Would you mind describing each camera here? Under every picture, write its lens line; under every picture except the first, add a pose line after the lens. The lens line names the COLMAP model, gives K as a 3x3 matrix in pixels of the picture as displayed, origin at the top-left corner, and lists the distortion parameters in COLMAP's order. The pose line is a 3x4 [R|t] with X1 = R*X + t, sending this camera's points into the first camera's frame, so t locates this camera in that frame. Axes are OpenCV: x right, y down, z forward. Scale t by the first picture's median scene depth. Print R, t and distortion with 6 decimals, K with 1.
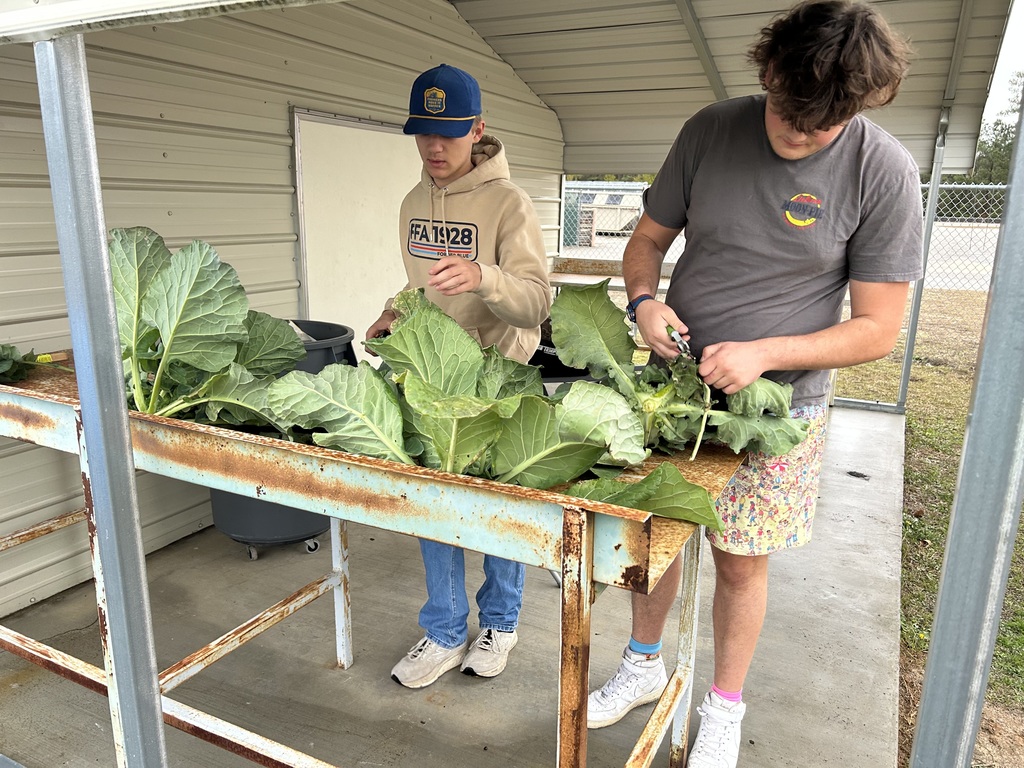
lens RADIAL K [[770.3, 0, 511.6], [0, 770.3, 393.4], [0, 0, 1]] dist [0.050369, -0.039528]
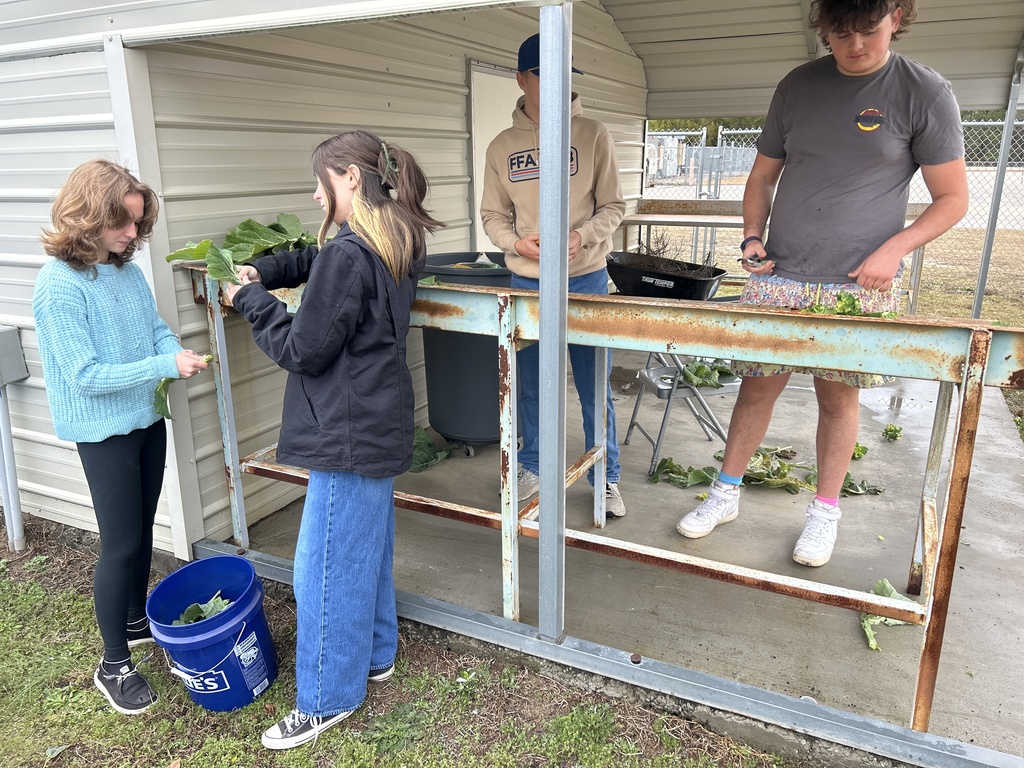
lens RADIAL K [[770.3, 0, 512.5], [0, 770.3, 382.8], [0, 0, 1]] dist [0.050369, -0.039528]
pose [[0.999647, -0.025524, 0.007425, -0.275754], [0.025193, 0.998814, 0.041657, 0.056700], [-0.008480, -0.041455, 0.999104, -0.151547]]
